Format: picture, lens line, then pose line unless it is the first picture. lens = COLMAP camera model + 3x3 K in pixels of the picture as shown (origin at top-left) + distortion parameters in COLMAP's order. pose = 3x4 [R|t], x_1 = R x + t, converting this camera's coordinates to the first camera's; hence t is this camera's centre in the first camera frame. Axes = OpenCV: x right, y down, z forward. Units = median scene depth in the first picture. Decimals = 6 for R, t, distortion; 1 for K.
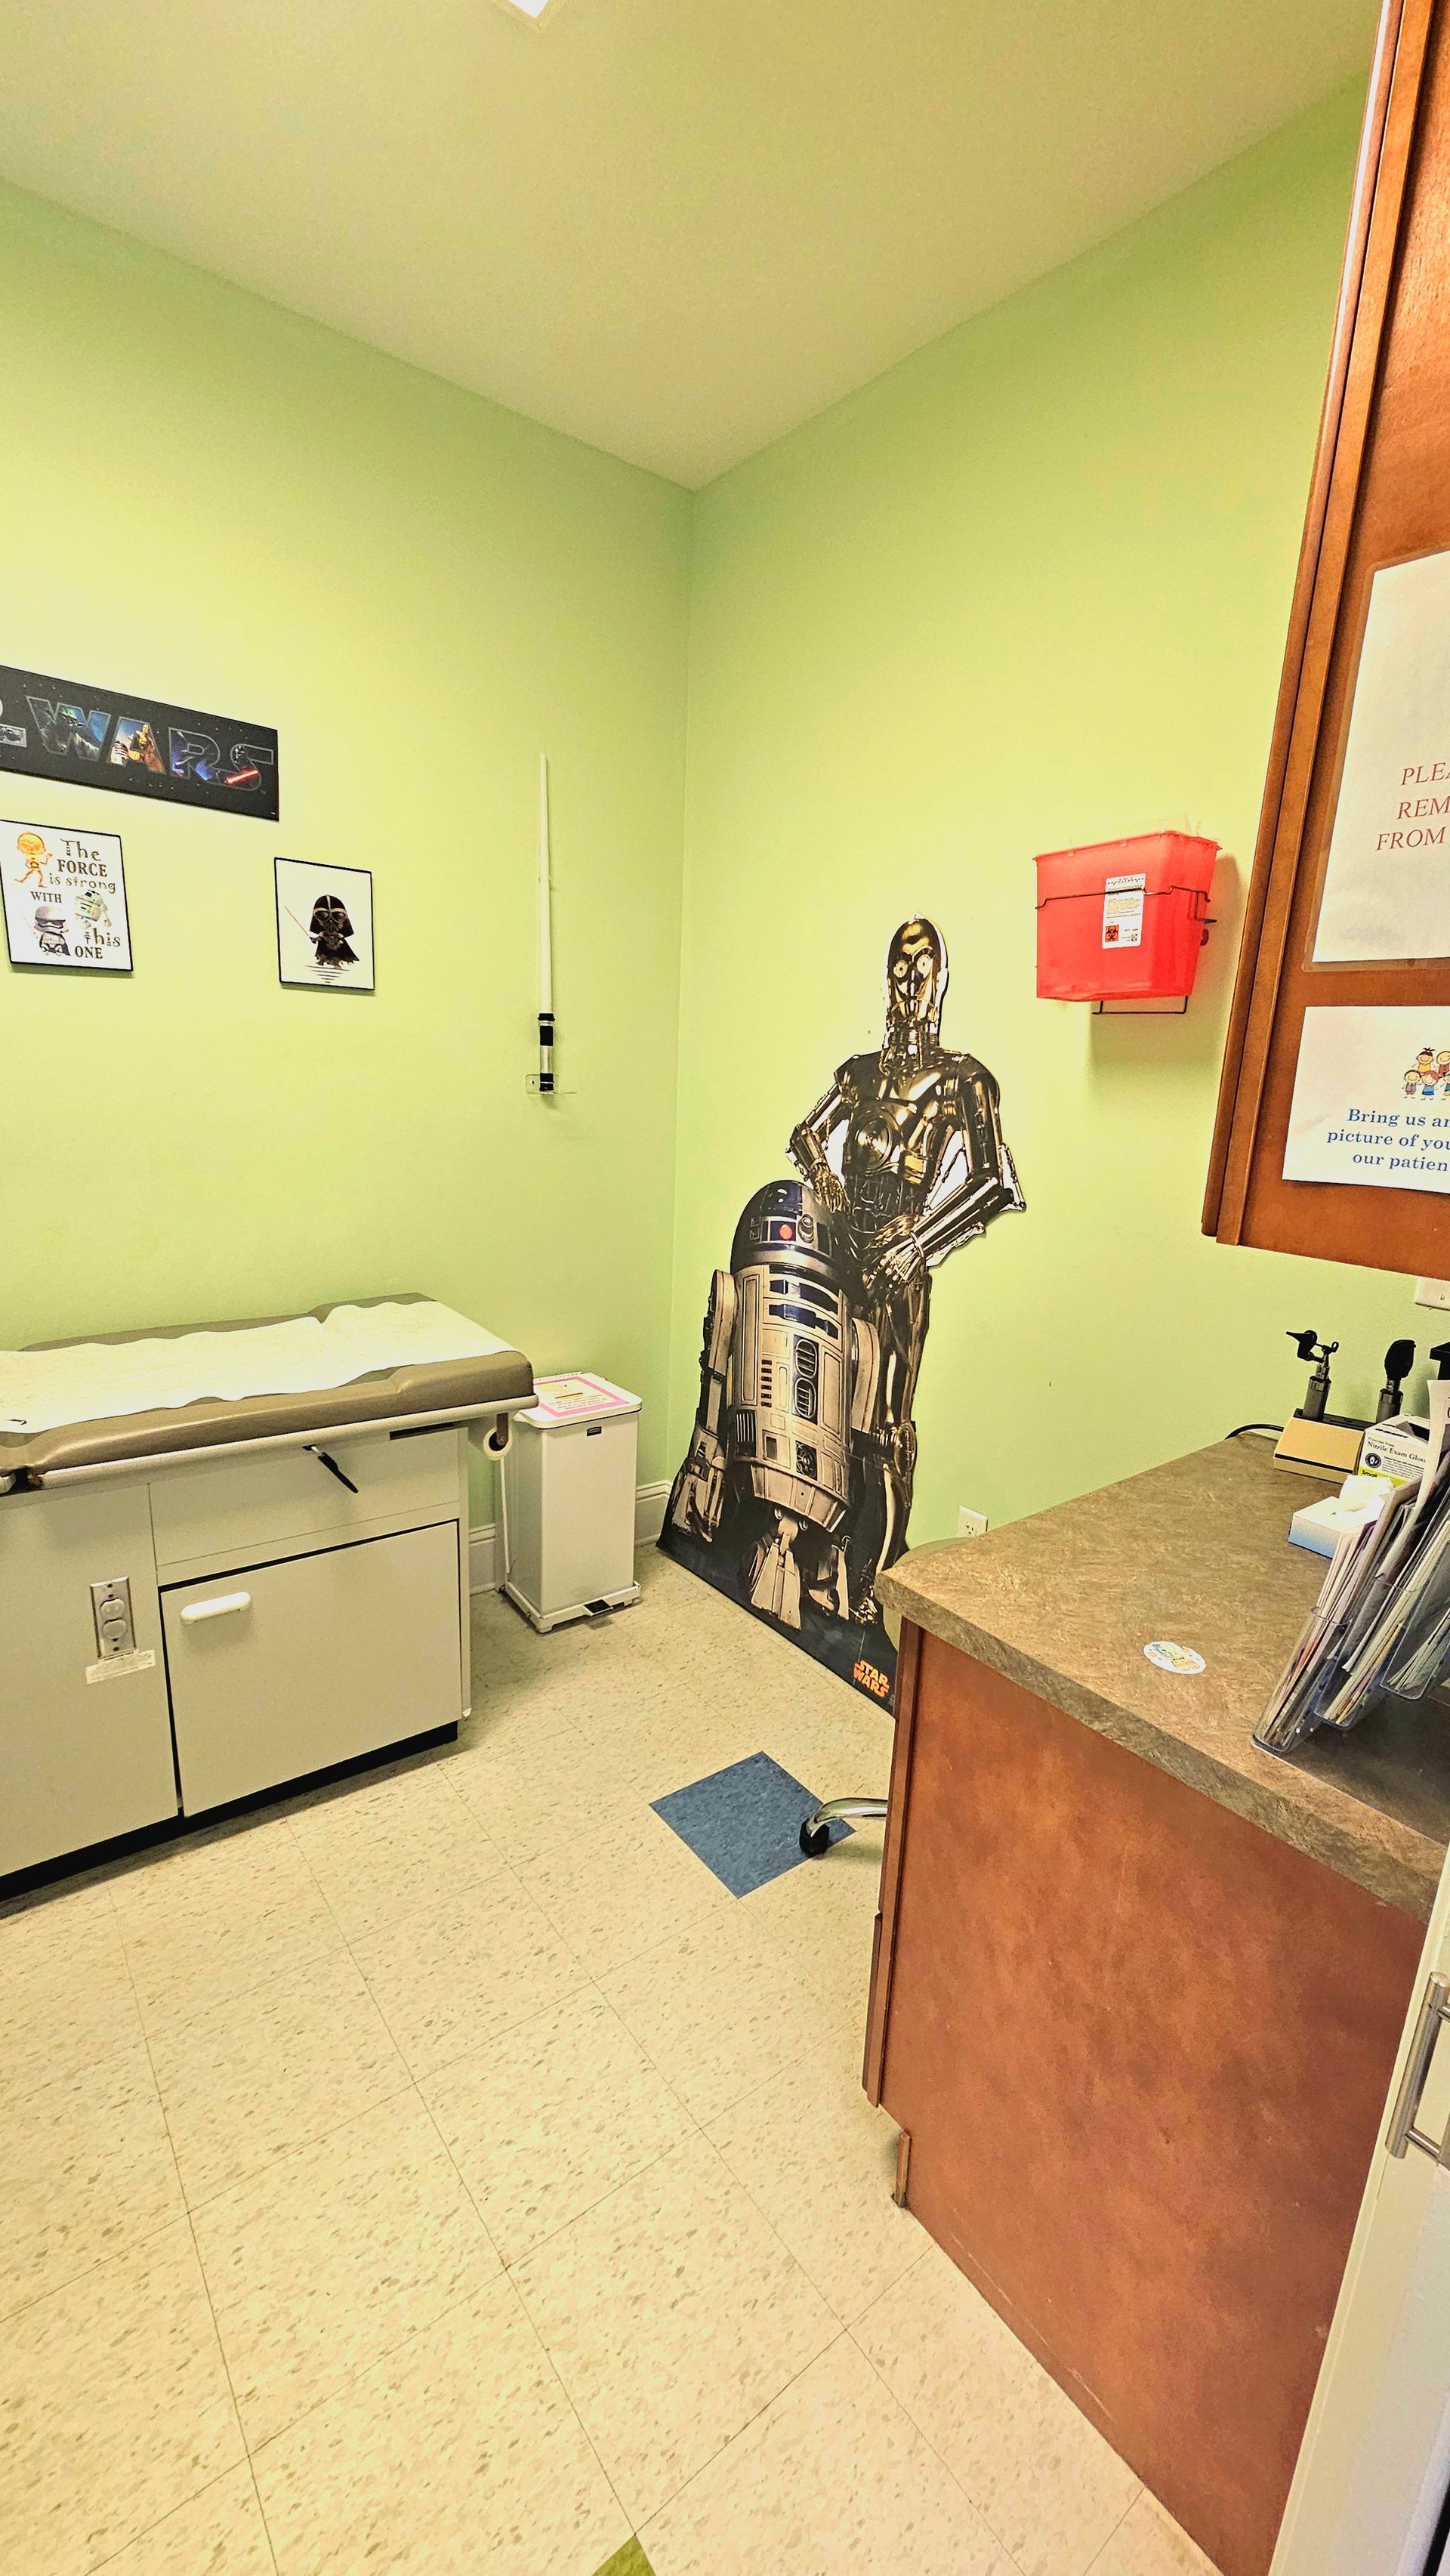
lens RADIAL K [[1055.6, 0, 745.5], [0, 1055.6, 1298.7], [0, 0, 1]] dist [0.001627, 0.000615]
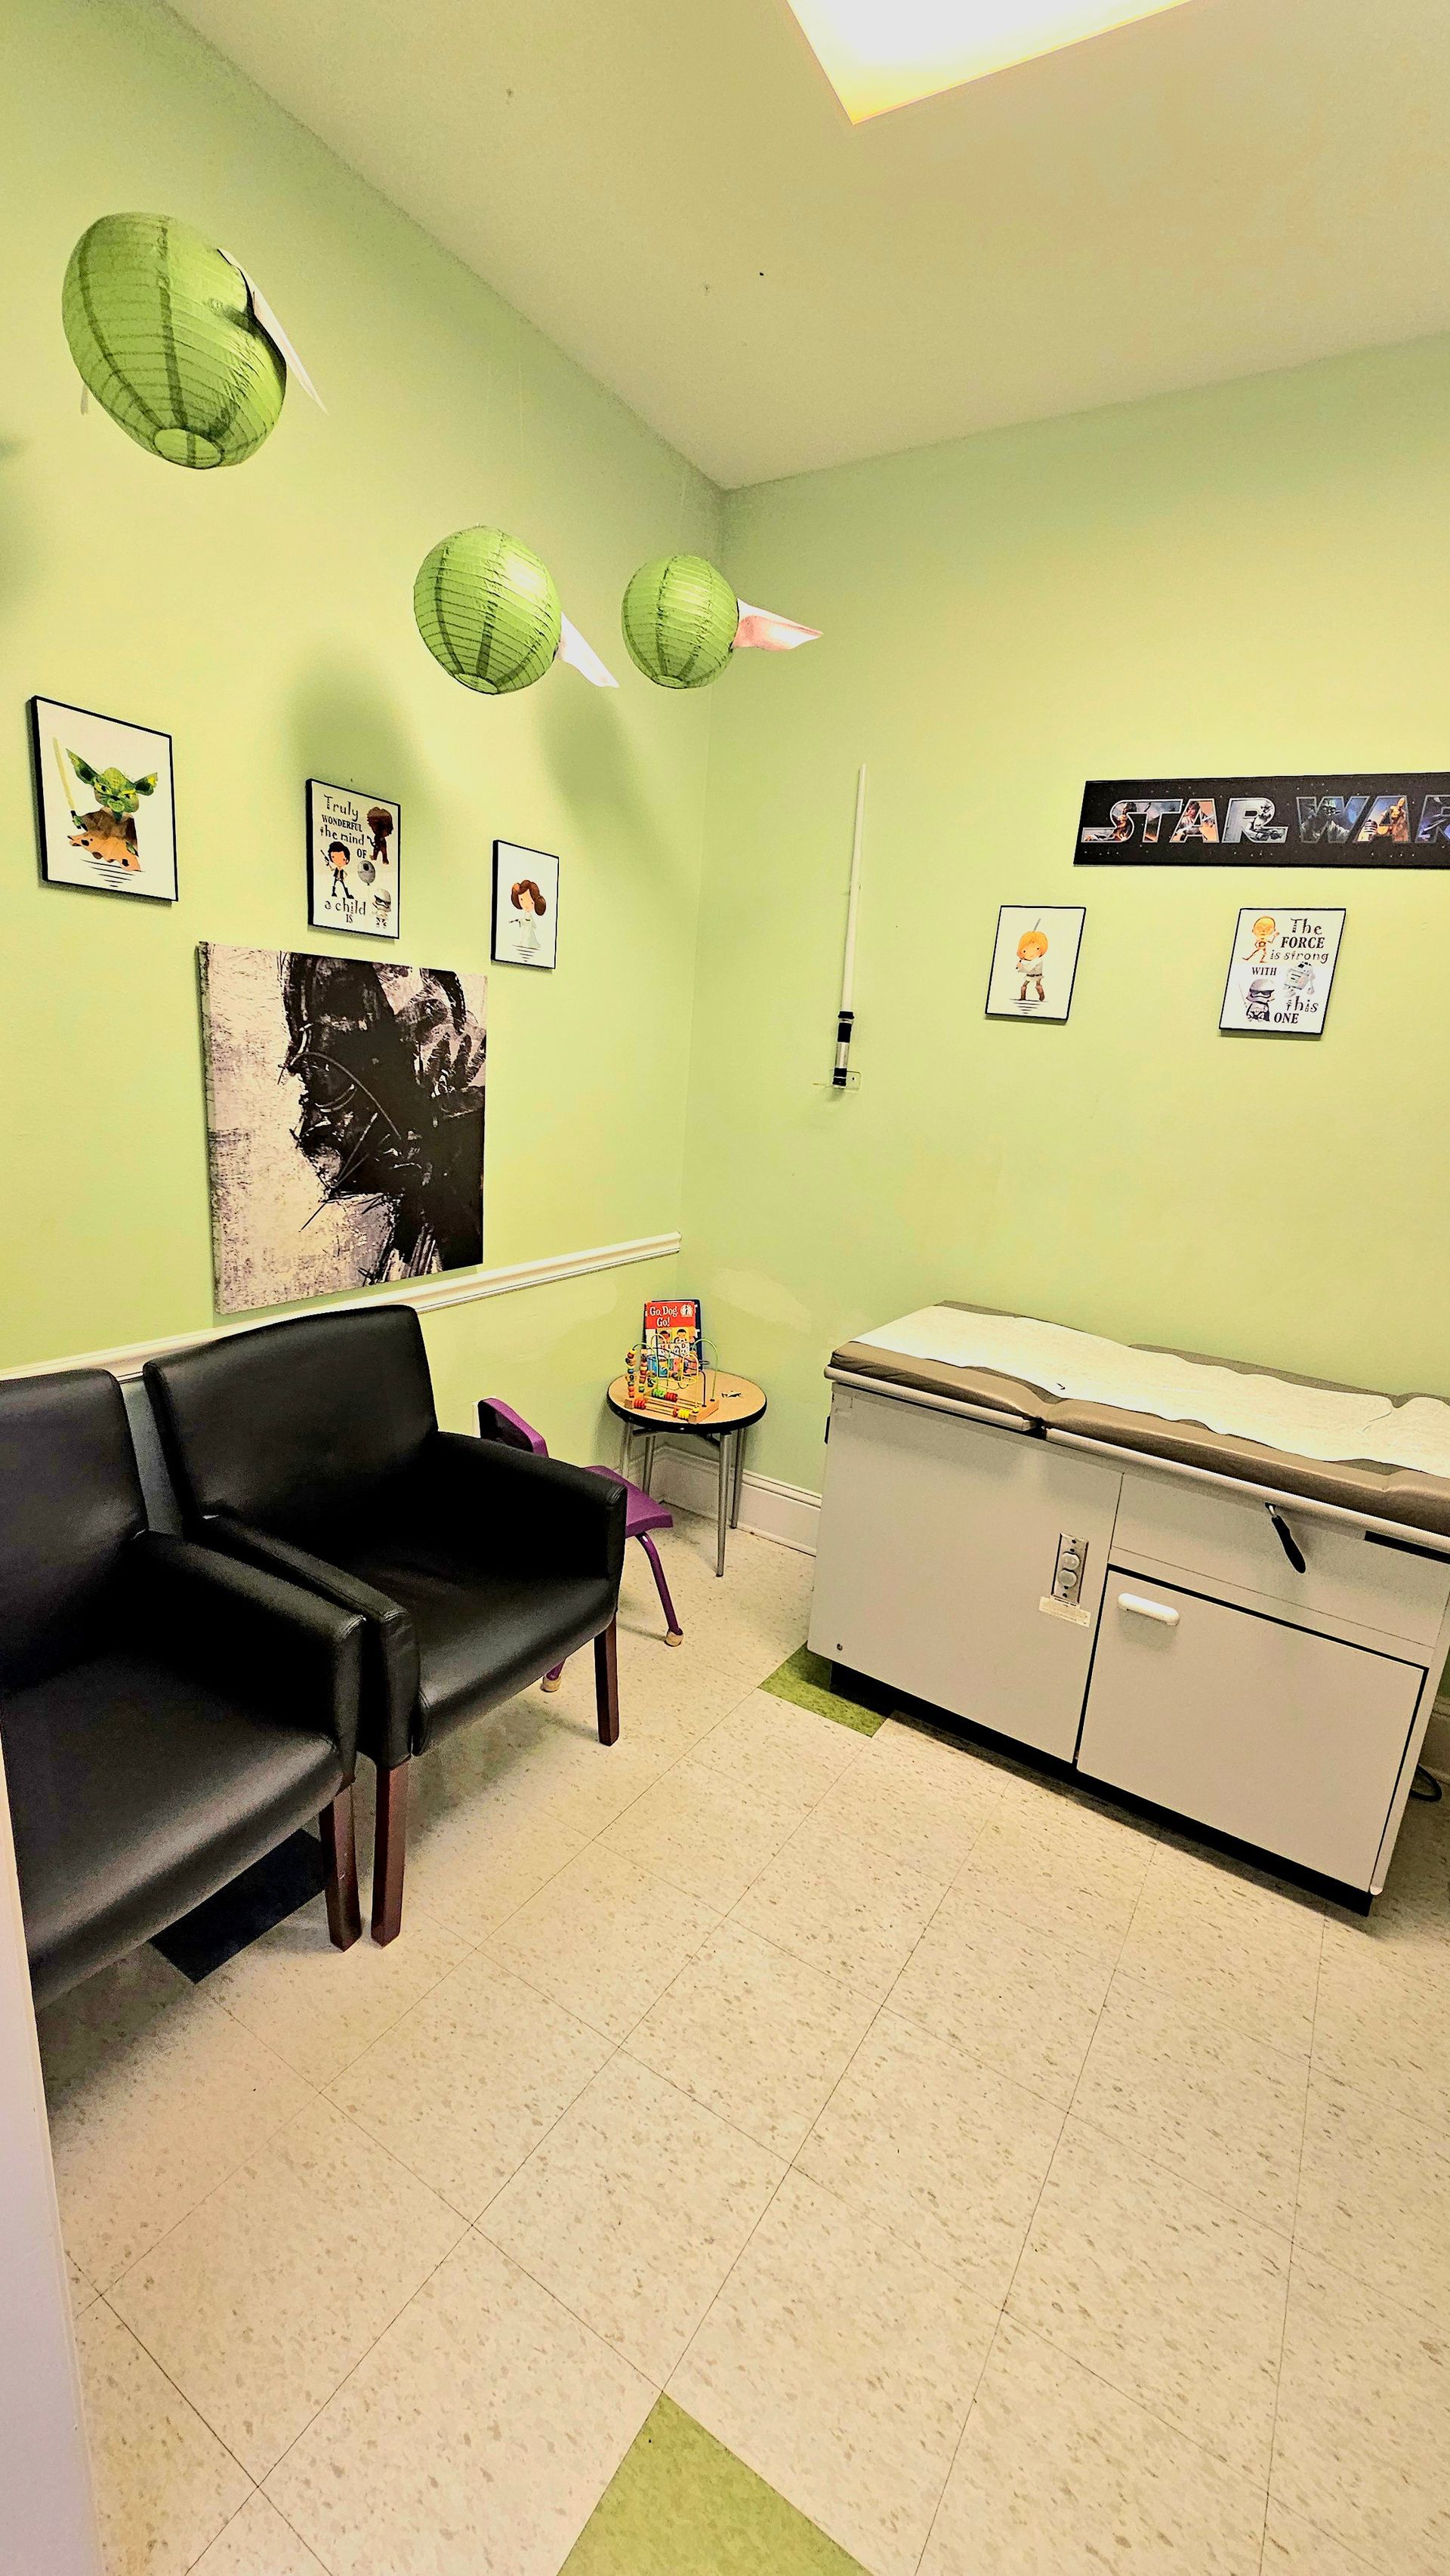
lens RADIAL K [[1037.8, 0, 728.9], [0, 1037.8, 1296.4], [0, 0, 1]] dist [-0.000949, 0.000868]
pose [[0.348015, 0.210517, -0.913547, 0.255656], [-0.275296, 0.954448, 0.115068, -0.017487], [0.896157, 0.211450, 0.390116, 0.134574]]
